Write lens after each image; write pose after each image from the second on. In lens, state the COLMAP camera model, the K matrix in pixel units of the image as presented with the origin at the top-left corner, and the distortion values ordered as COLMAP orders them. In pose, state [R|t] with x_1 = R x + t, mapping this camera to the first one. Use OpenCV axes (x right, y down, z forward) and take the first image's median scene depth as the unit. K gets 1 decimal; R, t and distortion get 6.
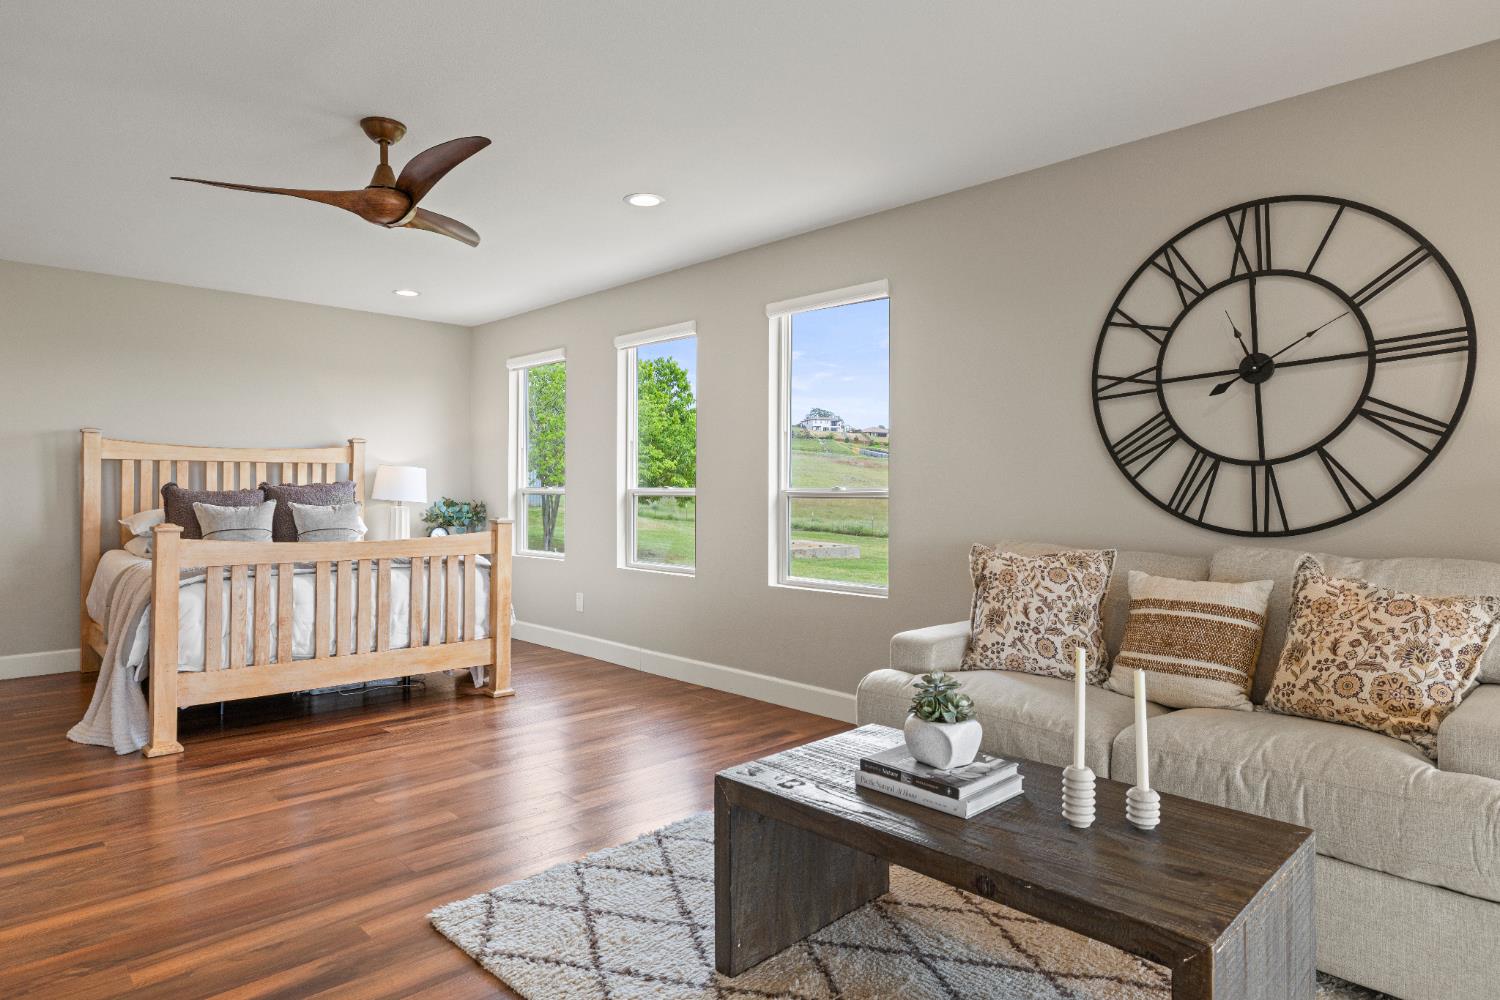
lens RADIAL K [[847.2, 0, 754.3], [0, 847.2, 485.2], [0, 0, 1]] dist [-0.002065, 0.001059]
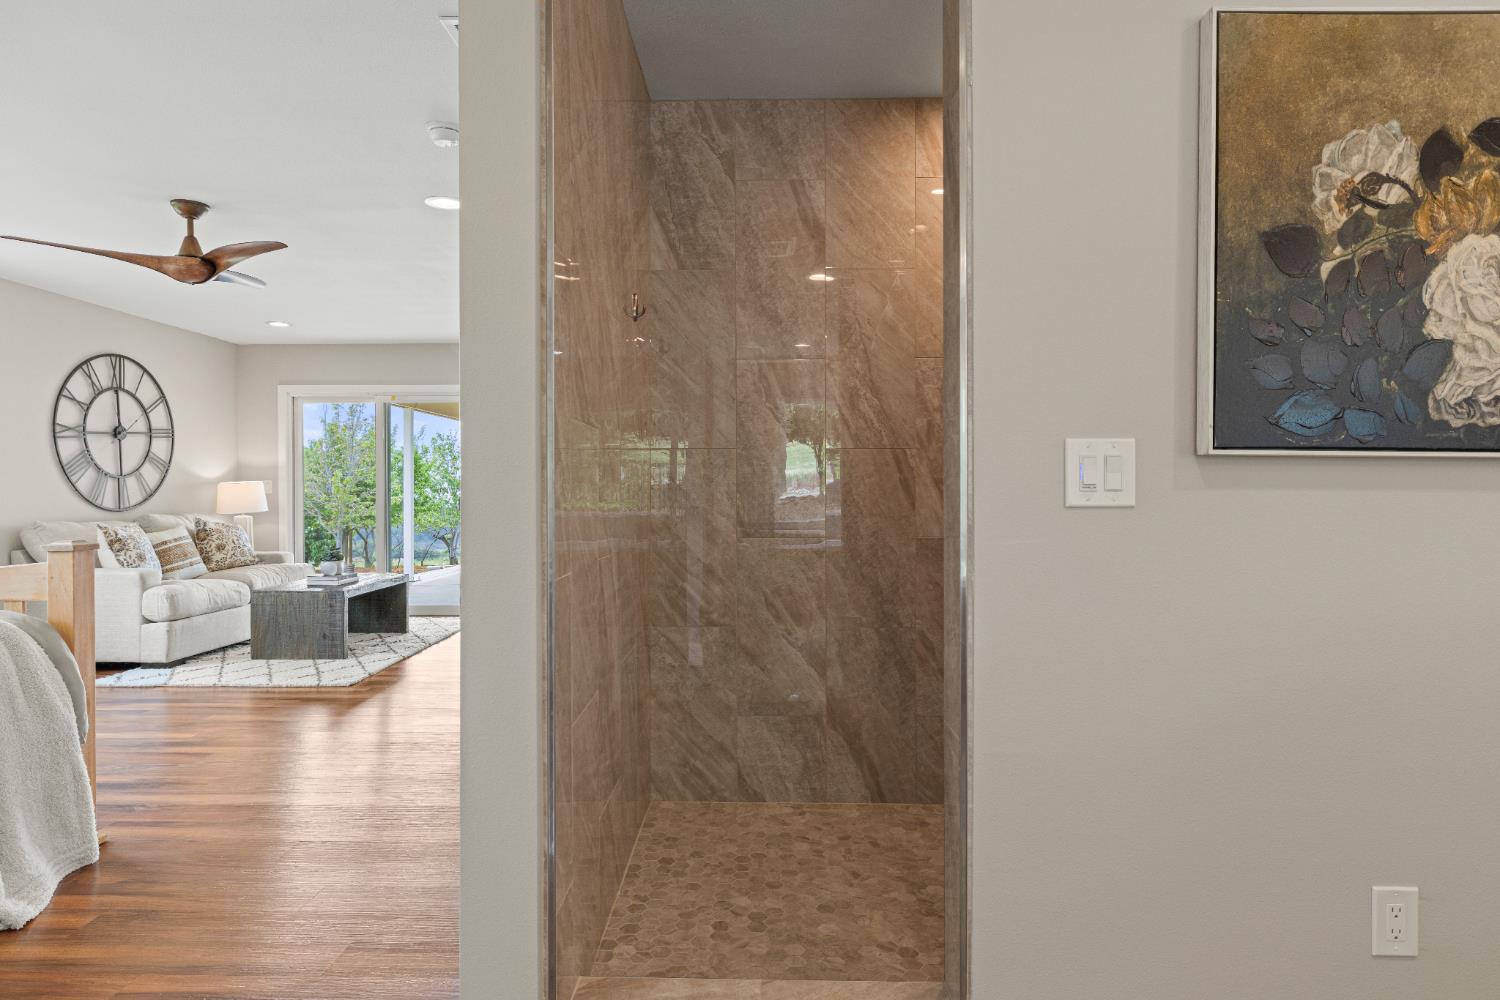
lens RADIAL K [[847.2, 0, 749.3], [0, 847.2, 493.8], [0, 0, 1]] dist [-0.002065, 0.001059]
pose [[-0.704815, -0.007646, 0.709350, -2.001423], [-0.006338, 0.999970, 0.004481, -0.003020], [-0.709363, -0.001338, -0.704842, 1.342990]]
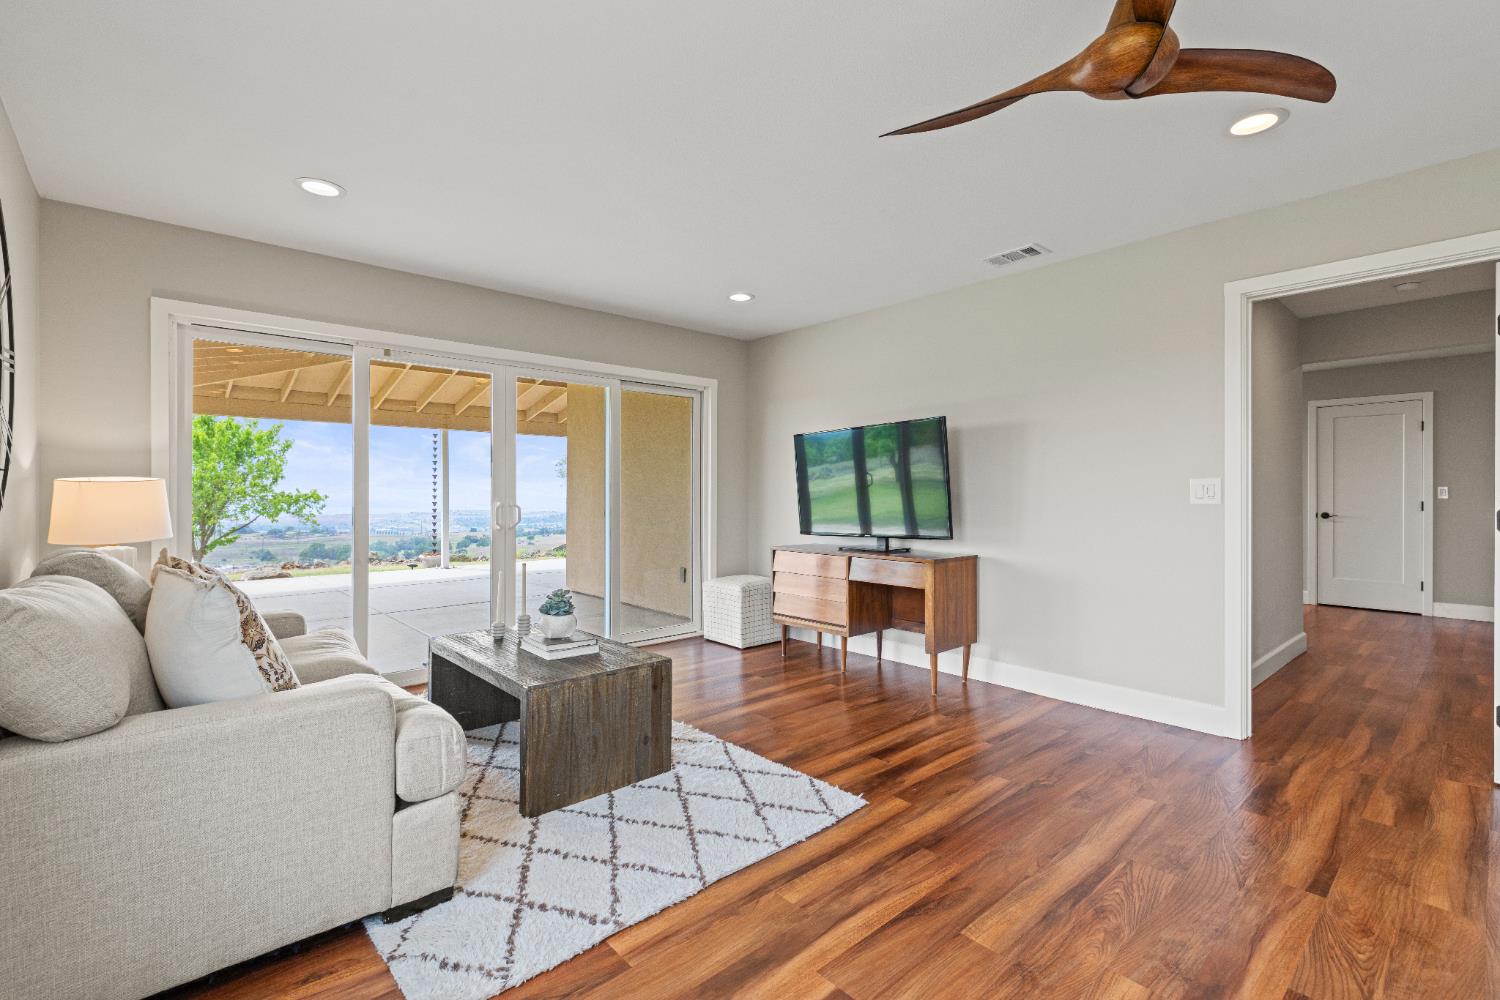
lens RADIAL K [[667.2, 0, 747.2], [0, 667.2, 499.4], [0, 0, 1]] dist [-0.005178, -0.000105]
pose [[-0.998314, -0.007605, 0.057542, -0.183428], [-0.007518, 0.999970, 0.001733, 0.006436], [-0.057554, 0.001298, -0.998342, 1.565257]]
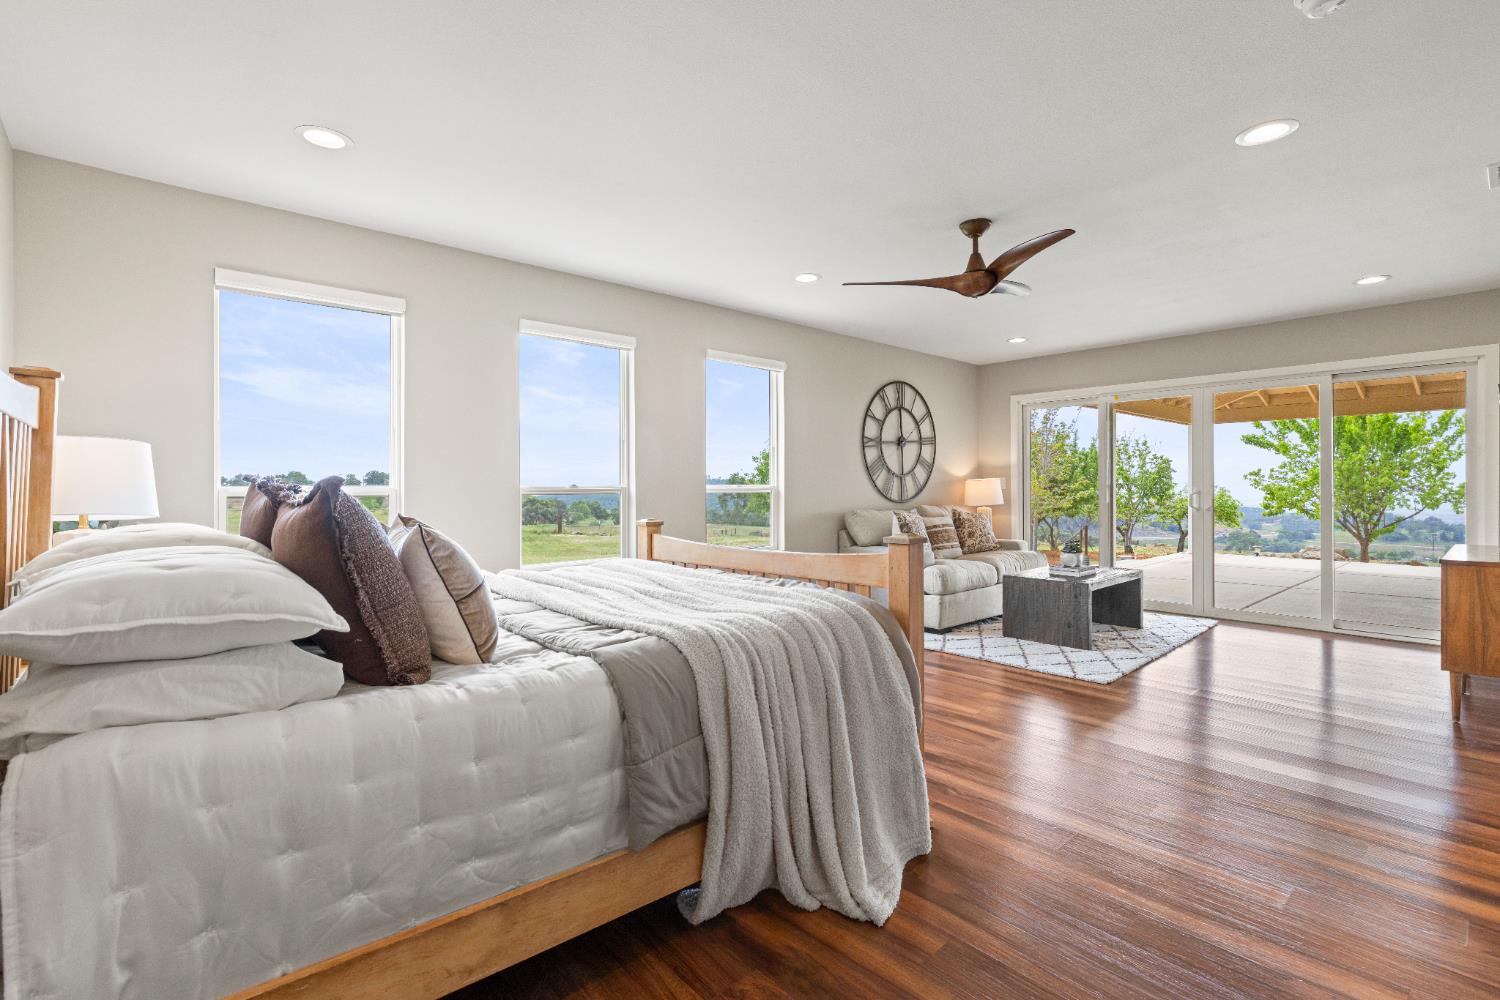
lens RADIAL K [[686.0, 0, 745.8], [0, 686.0, 480.2], [0, 0, 1]] dist [-0.000340, -0.000126]
pose [[0.048607, 0.004079, 0.998810, -1.634504], [-0.003220, 0.999987, -0.003927, -0.001576], [-0.998813, -0.003025, 0.048619, 1.362913]]
